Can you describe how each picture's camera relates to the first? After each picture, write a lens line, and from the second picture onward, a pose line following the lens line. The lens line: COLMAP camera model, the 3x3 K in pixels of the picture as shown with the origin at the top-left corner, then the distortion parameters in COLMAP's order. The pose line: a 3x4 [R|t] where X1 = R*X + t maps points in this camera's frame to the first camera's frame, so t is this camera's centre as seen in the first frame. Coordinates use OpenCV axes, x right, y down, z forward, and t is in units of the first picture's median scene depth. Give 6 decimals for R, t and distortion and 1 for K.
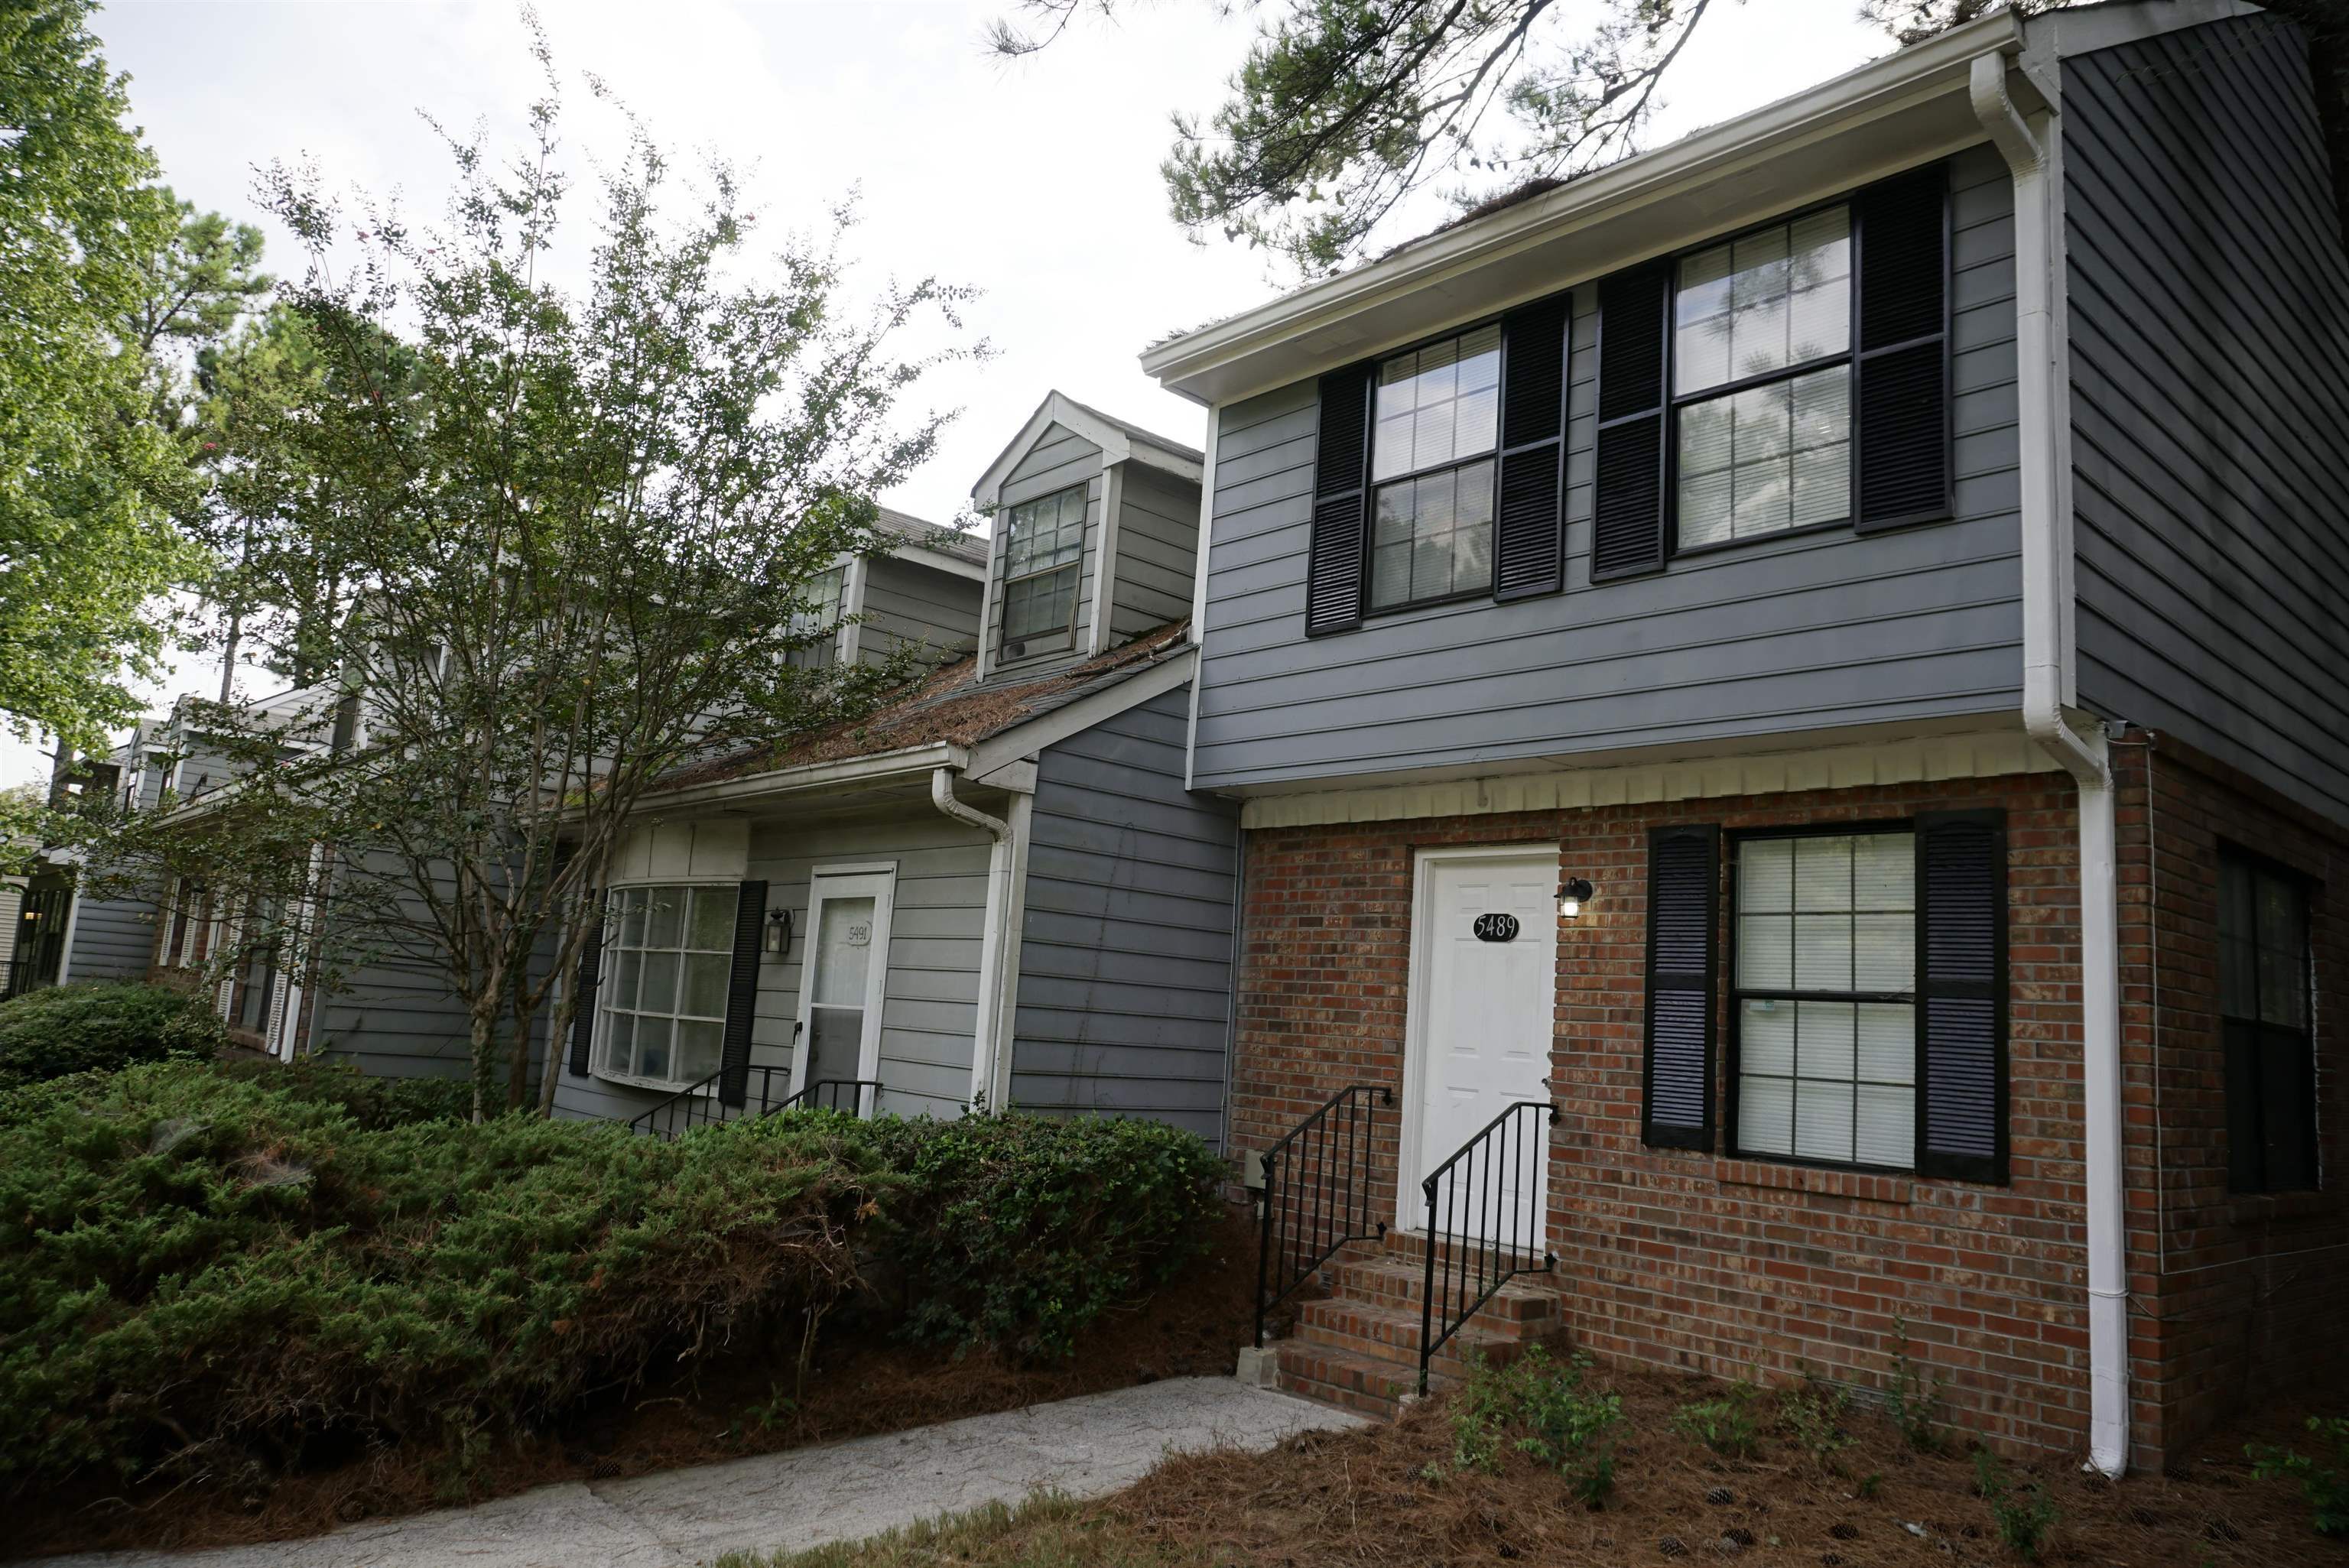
lens RADIAL K [[1571.4, 0, 1160.5], [0, 1571.4, 780.4], [0, 0, 1]] dist [-0.052019, 0.040383]
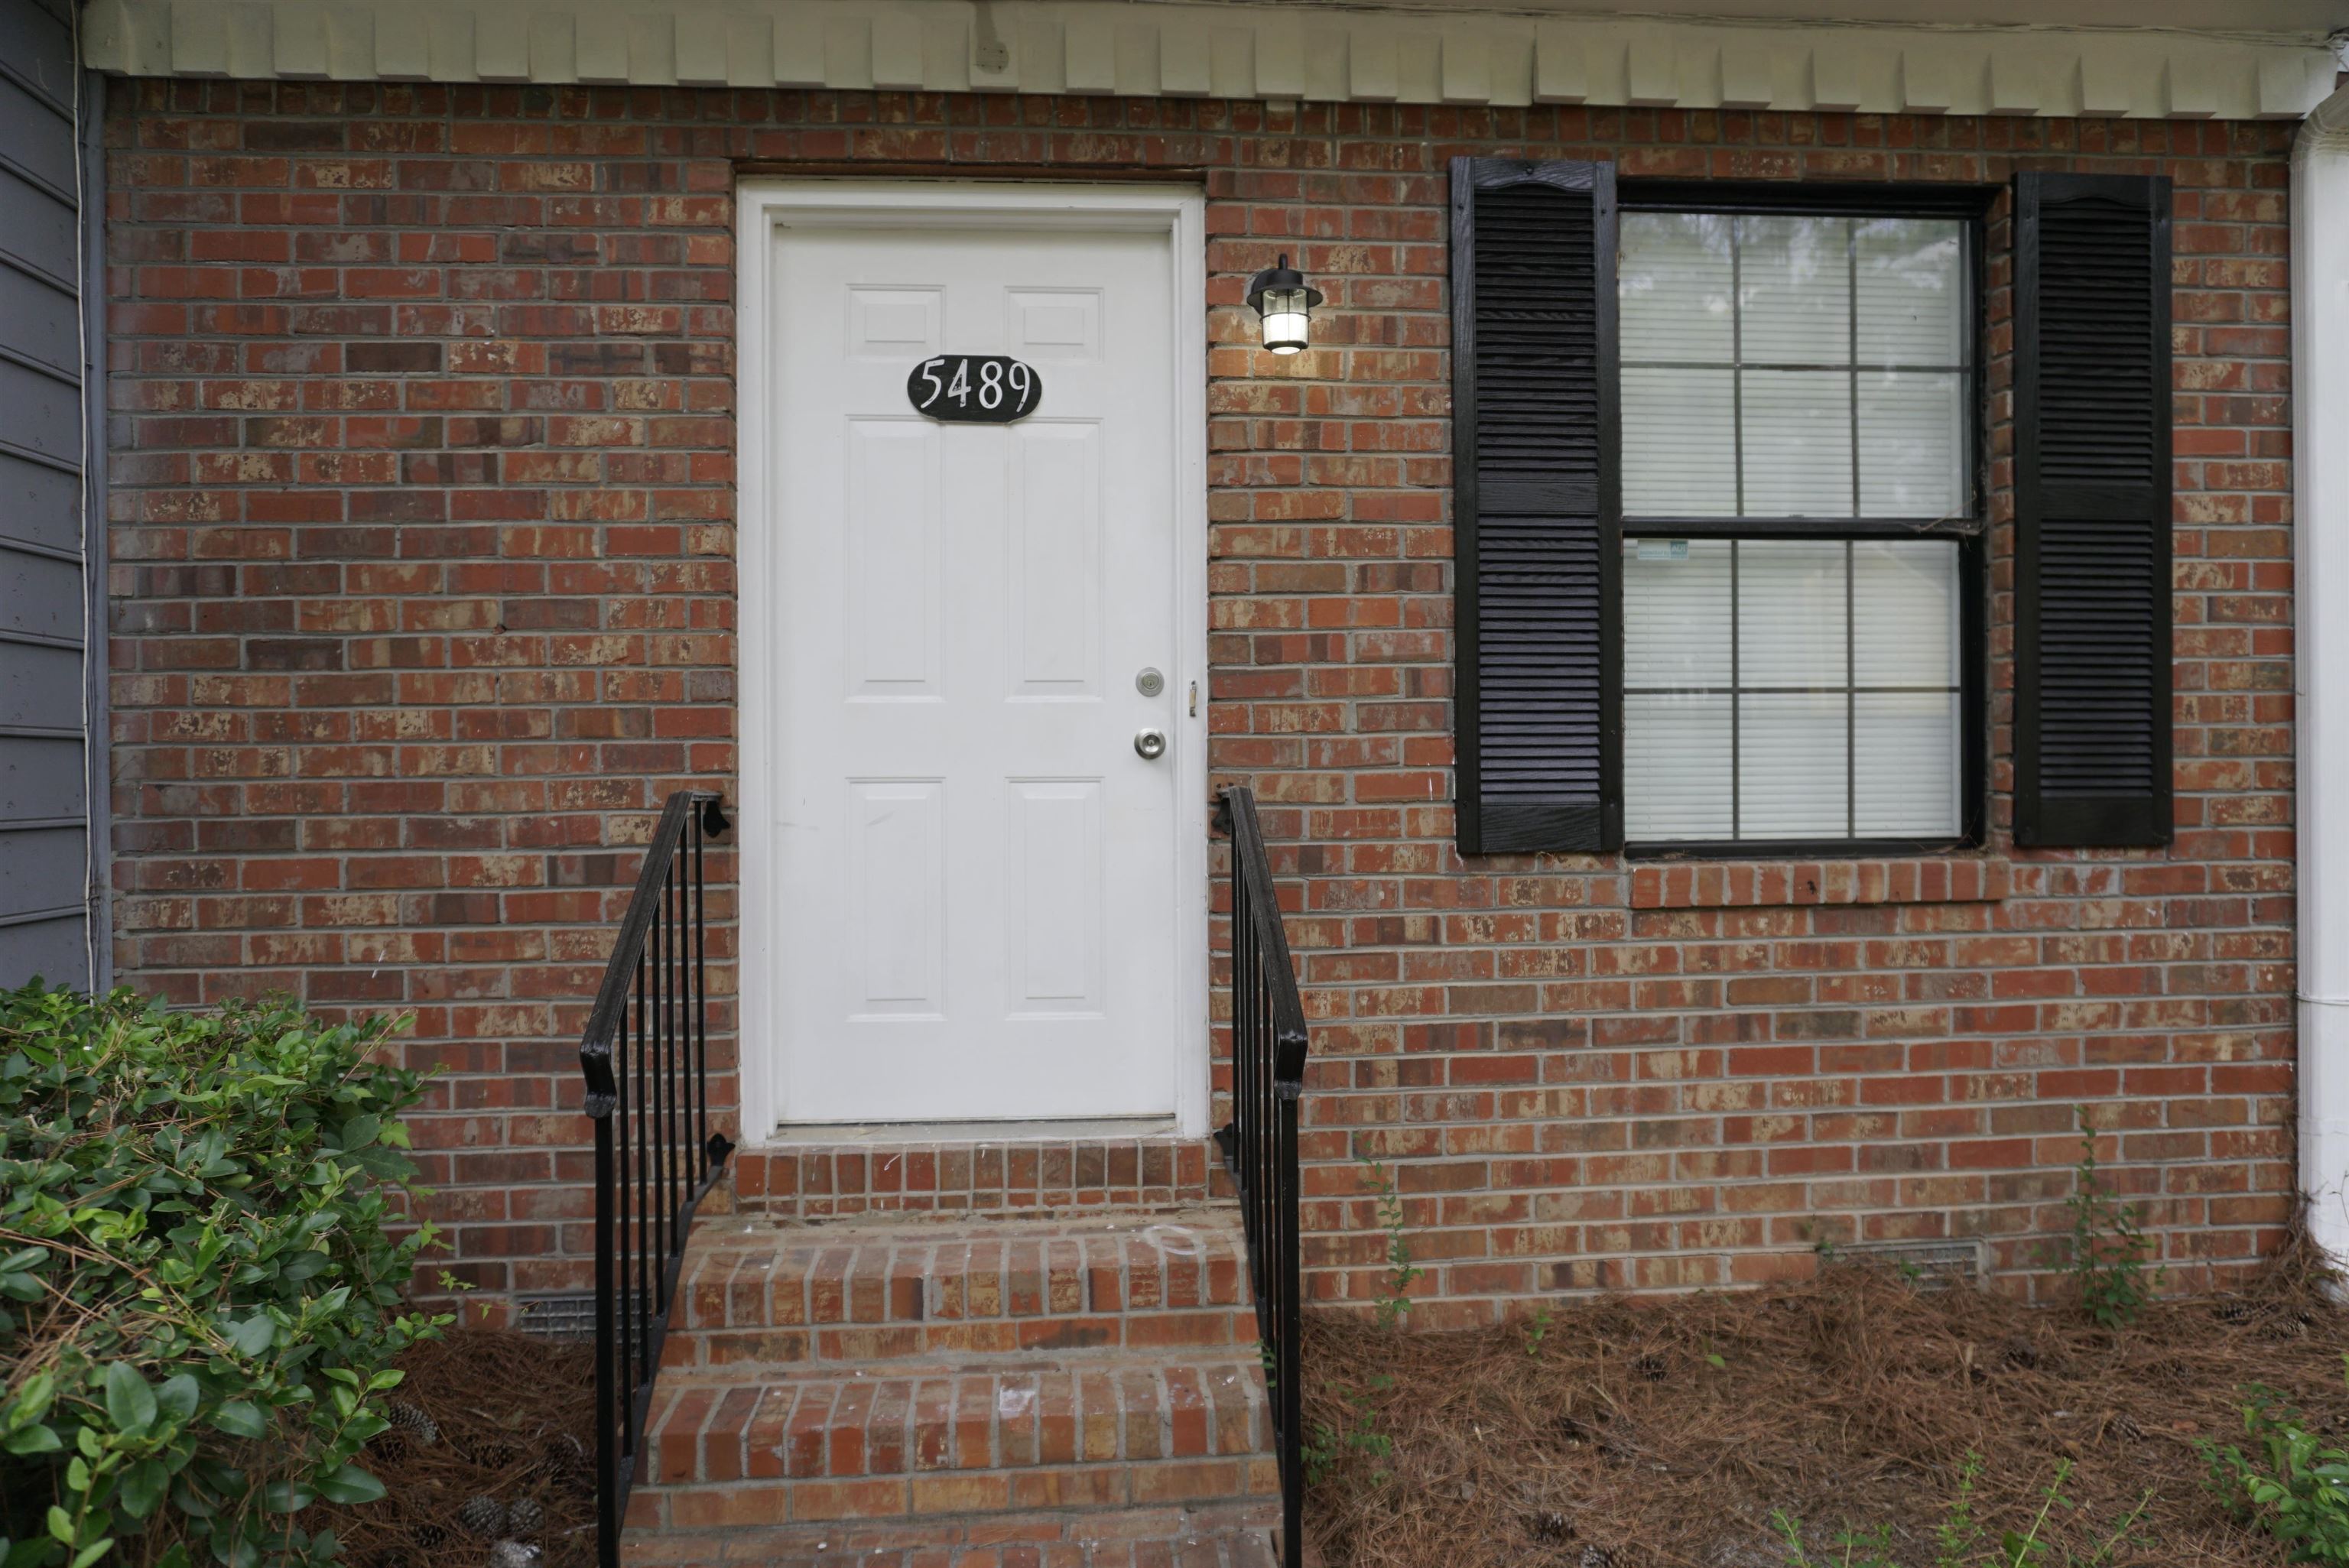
lens RADIAL K [[1571.4, 0, 1160.5], [0, 1571.4, 780.4], [0, 0, 1]] dist [-0.052019, 0.040383]
pose [[0.600694, -0.080678, 0.795398, -0.112670], [-0.073802, 0.985051, 0.155651, 0.151027], [-0.796066, -0.152200, 0.585760, 0.827787]]
